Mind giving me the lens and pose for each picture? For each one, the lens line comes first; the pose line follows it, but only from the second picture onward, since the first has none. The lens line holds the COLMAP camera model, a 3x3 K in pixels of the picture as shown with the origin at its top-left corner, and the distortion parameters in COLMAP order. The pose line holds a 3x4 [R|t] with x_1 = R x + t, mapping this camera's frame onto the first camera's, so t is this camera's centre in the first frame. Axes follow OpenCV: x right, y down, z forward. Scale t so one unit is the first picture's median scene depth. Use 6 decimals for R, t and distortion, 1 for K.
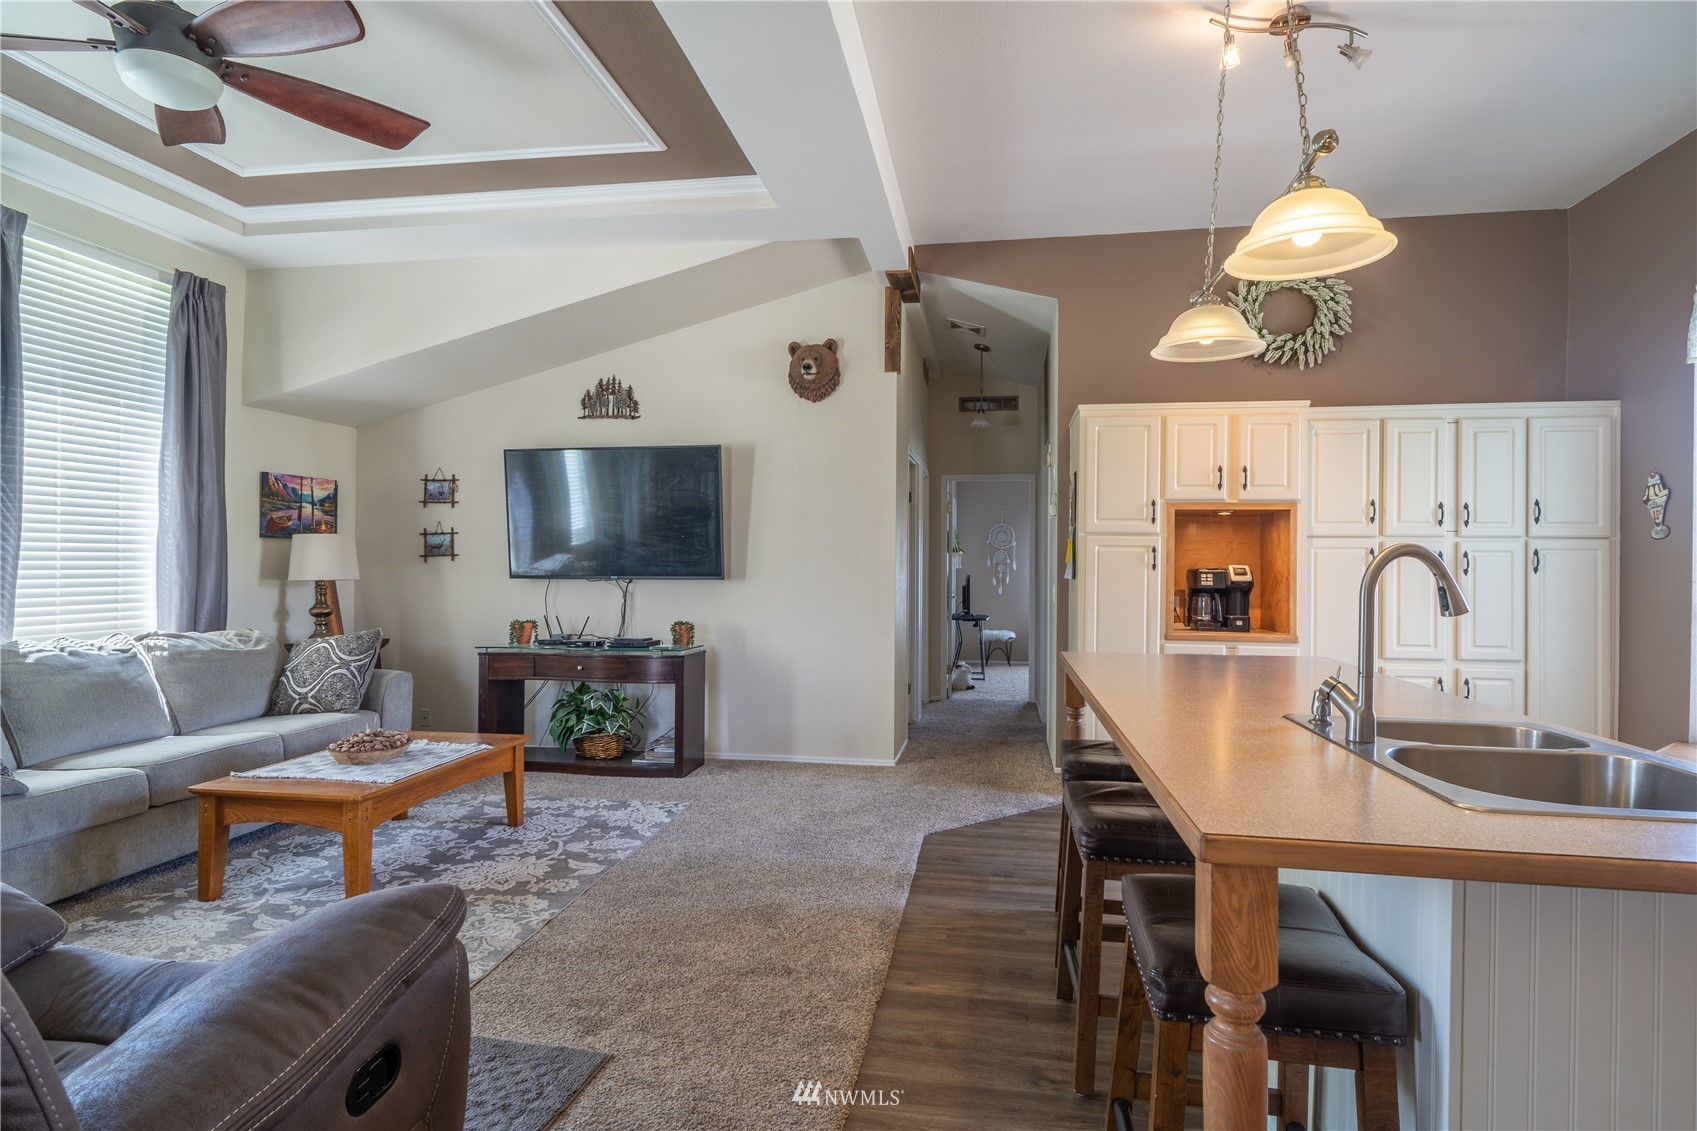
lens RADIAL K [[860.7, 0, 860.7], [0, 860.7, 561.9], [0, 0, 1]] dist [-0.005023, -0.000918]
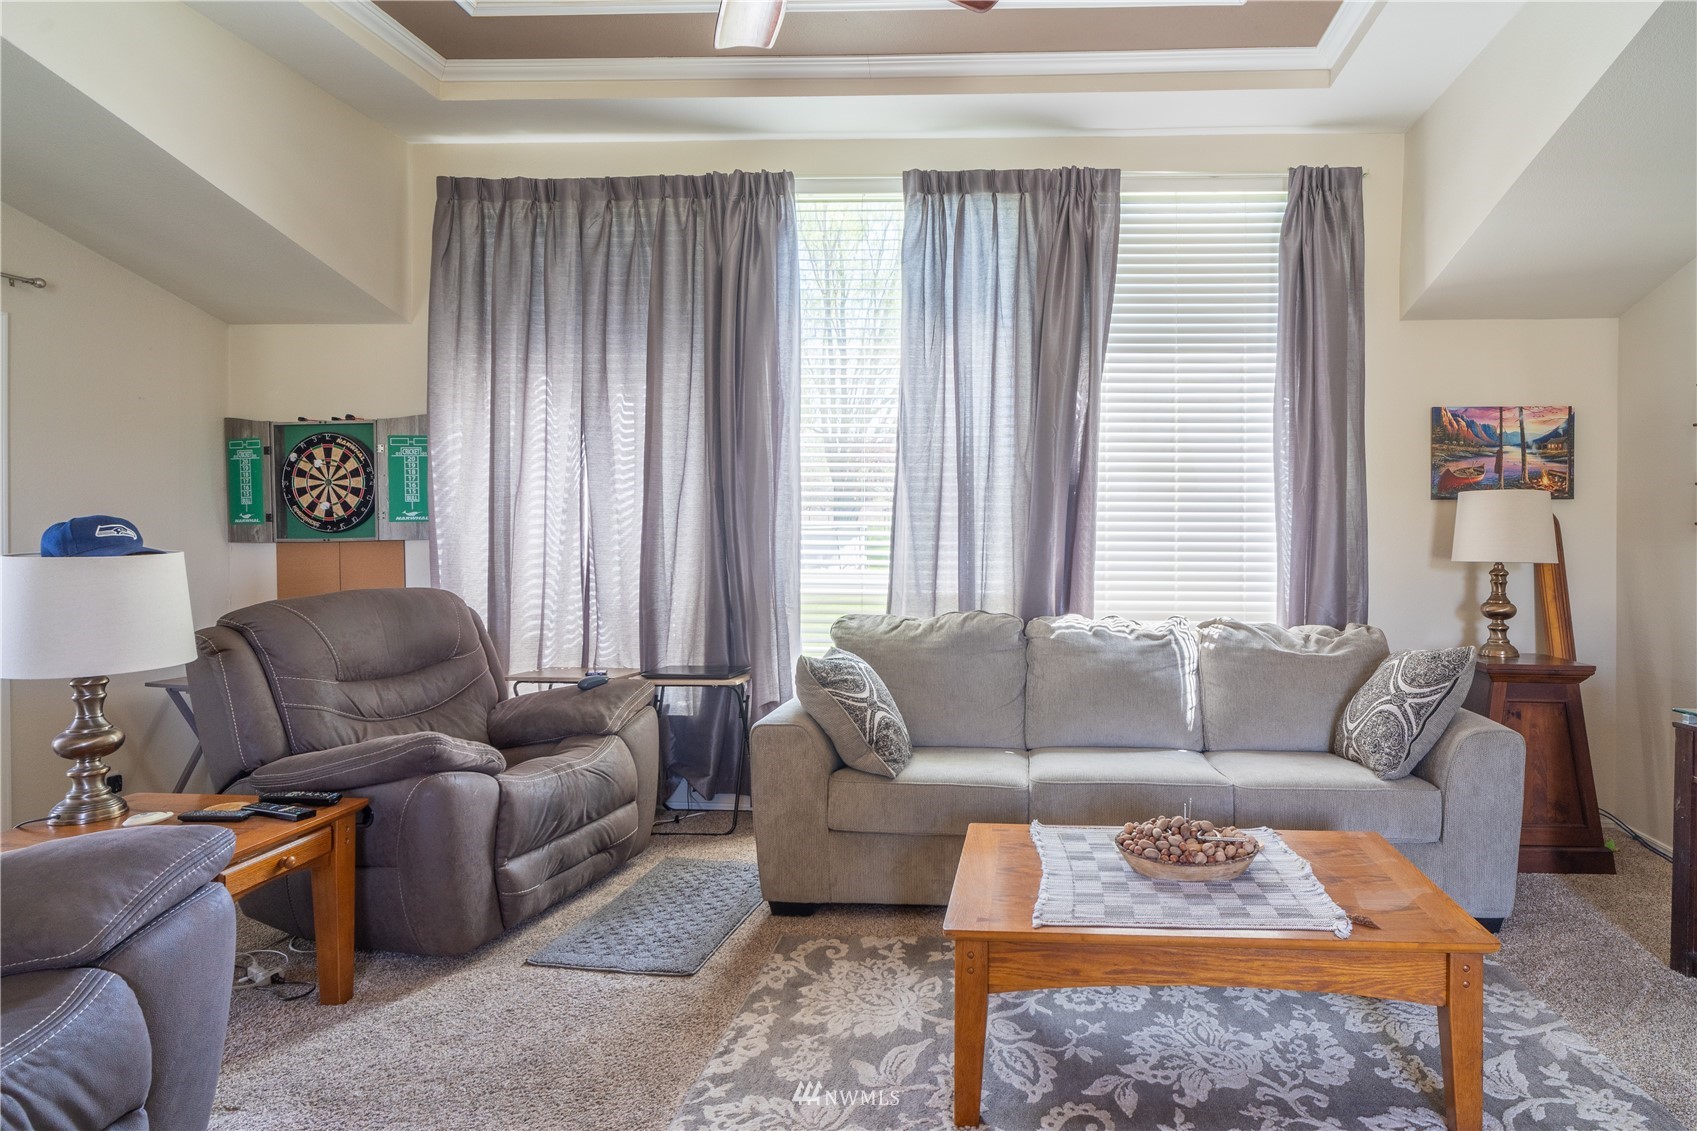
lens RADIAL K [[944.7, 0, 1007.6], [0, 944.7, 527.1], [0, 0, 1]] dist [-0.003681, 0.001014]
pose [[0.117260, -0.008674, -0.993063, 0.042949], [-0.003578, 0.999952, -0.009157, 0.003051], [0.993095, 0.004627, 0.117223, 0.627894]]
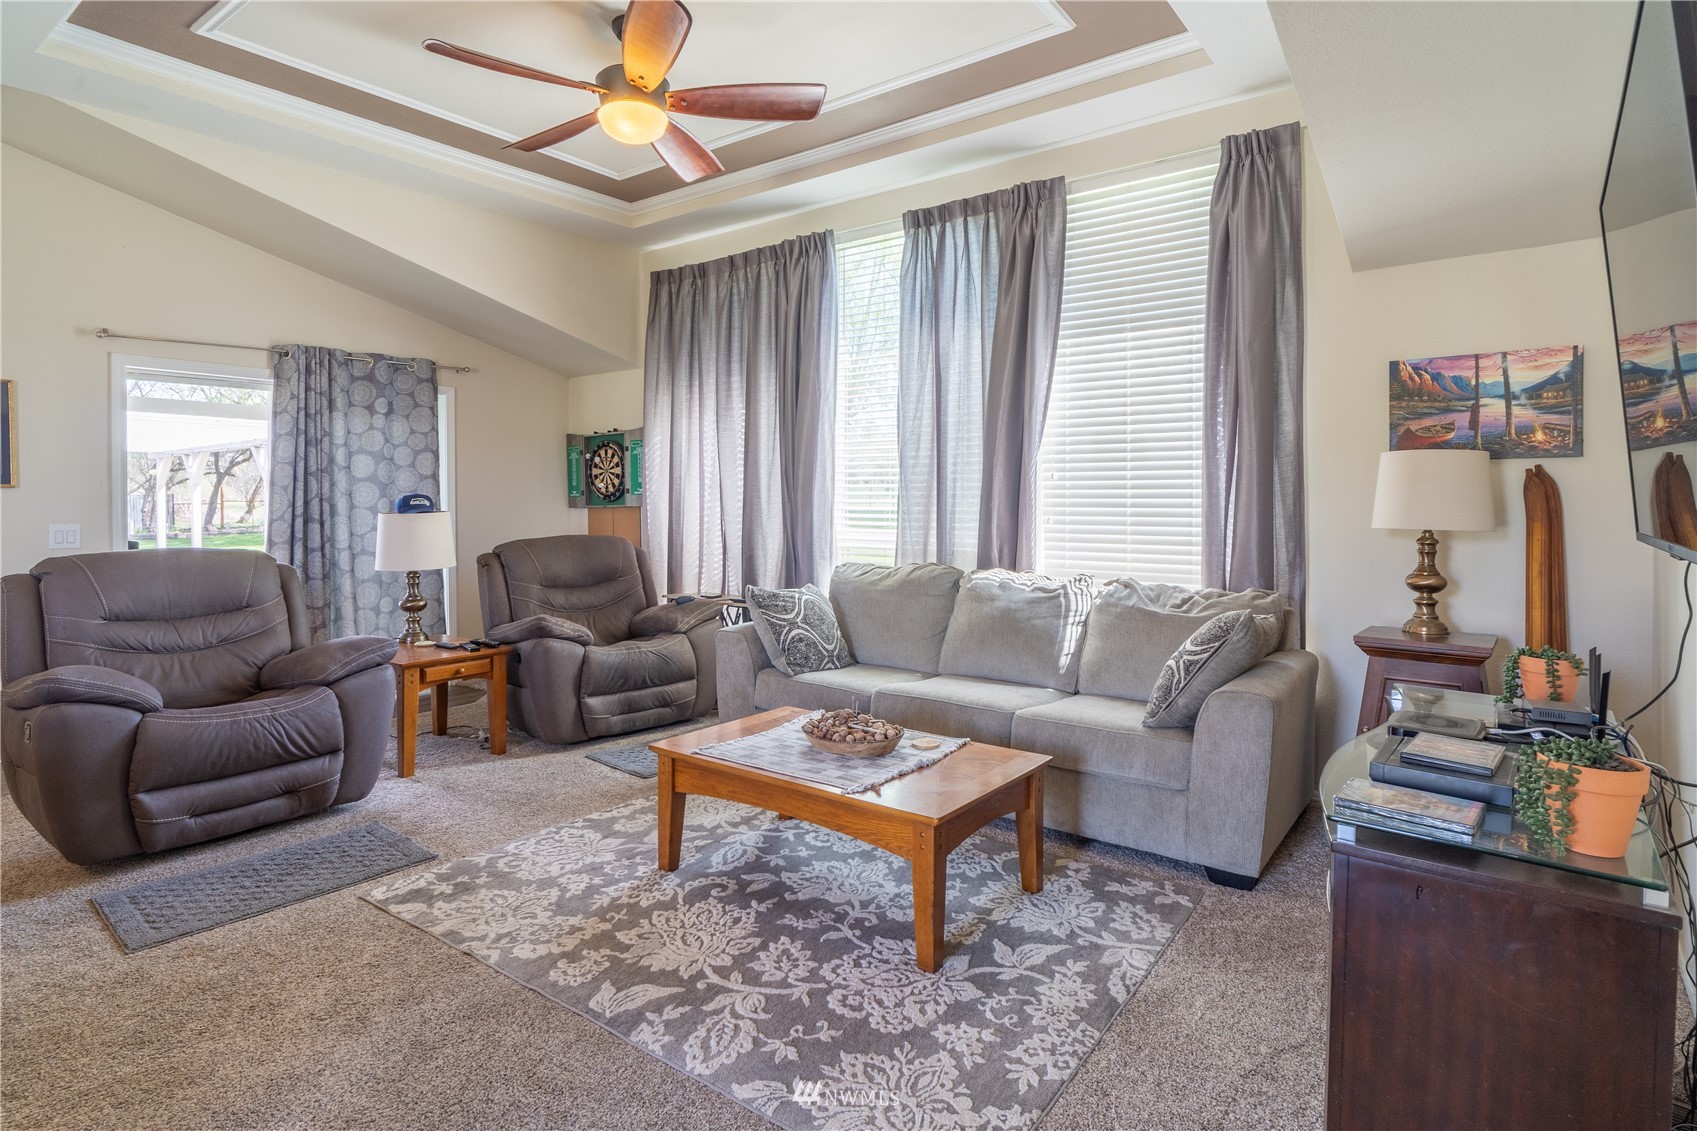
lens RADIAL K [[907.6, 0, 841.6], [0, 907.6, 503.4], [0, 0, 1]] dist [-0.000113, 0.000632]
pose [[-0.482058, -0.001156, -0.876139, 0.127102], [-0.001372, 0.999999, -0.000564, 0.004743], [0.876138, 0.000930, -0.482059, 1.087371]]
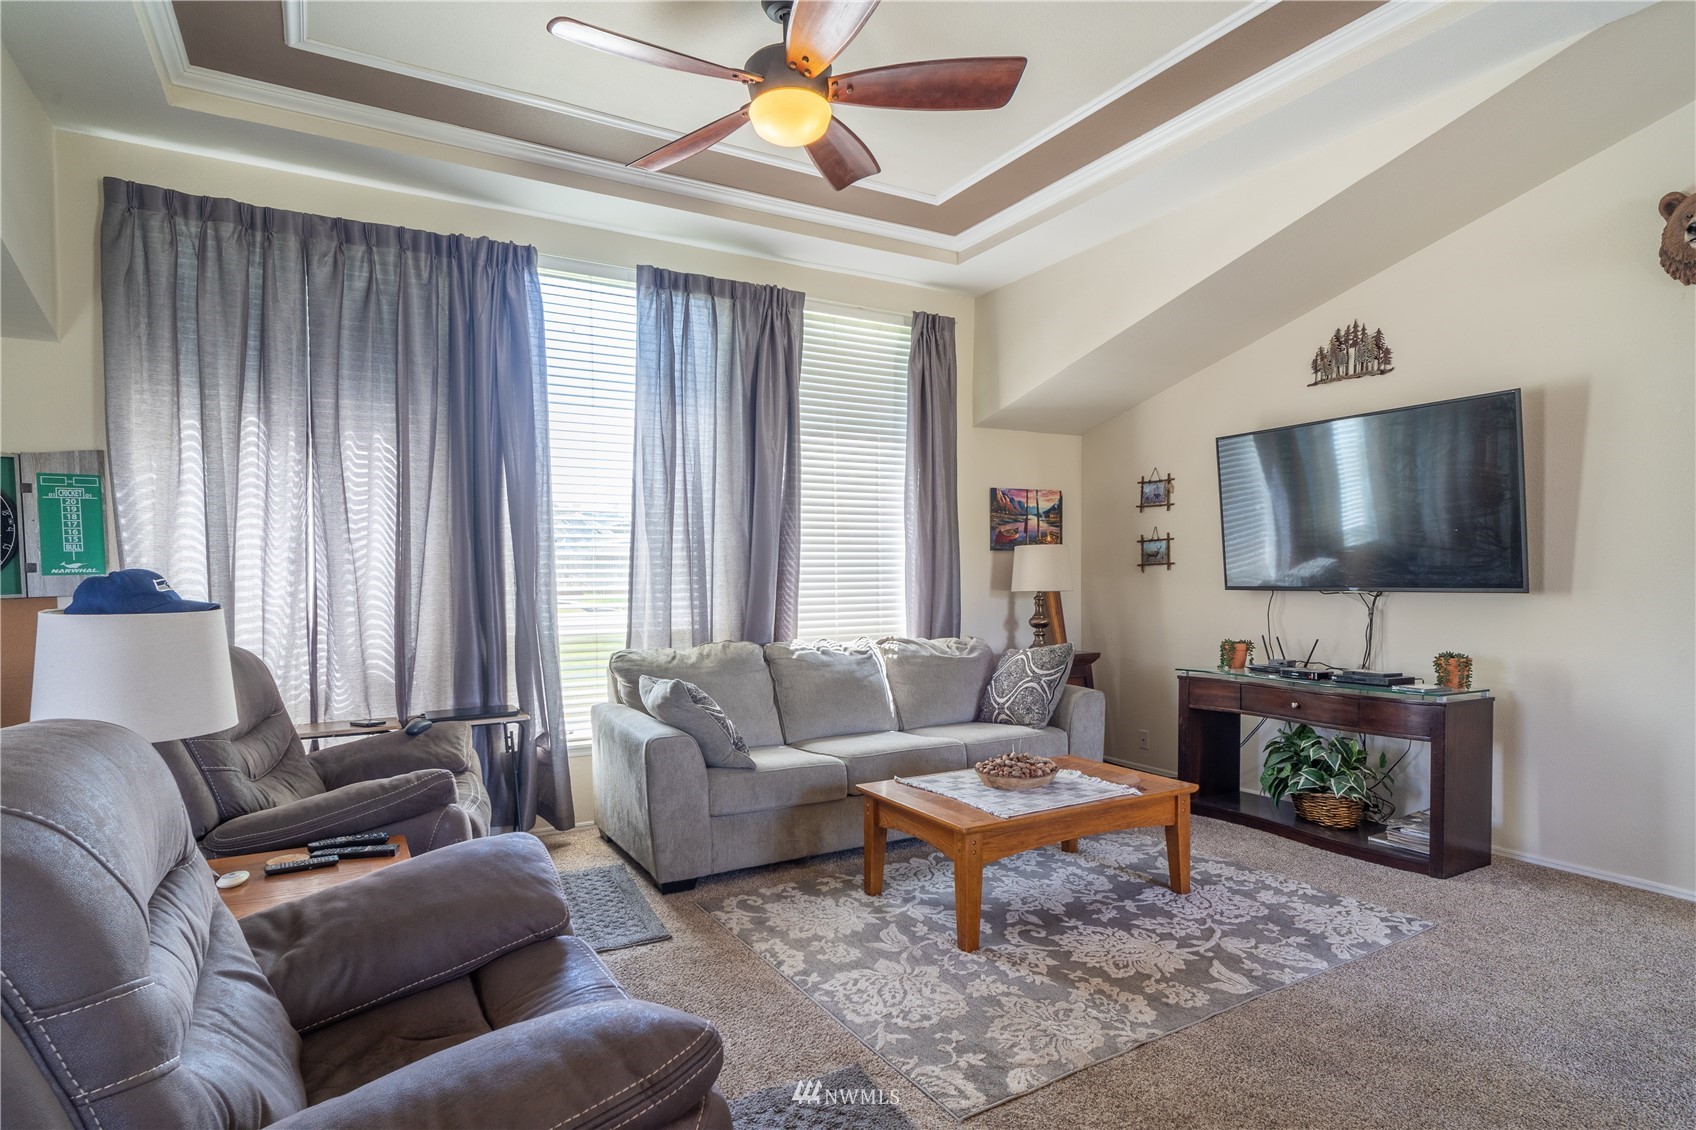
lens RADIAL K [[893.0, 0, 860.5], [0, 893.0, 591.9], [0, 0, 1]] dist [-0.002062, 0.000025]
pose [[0.631675, 0.004915, -0.775217, 0.056475], [0.013161, 0.999768, 0.017064, 0.001771], [0.775121, -0.020982, 0.631464, 0.204792]]
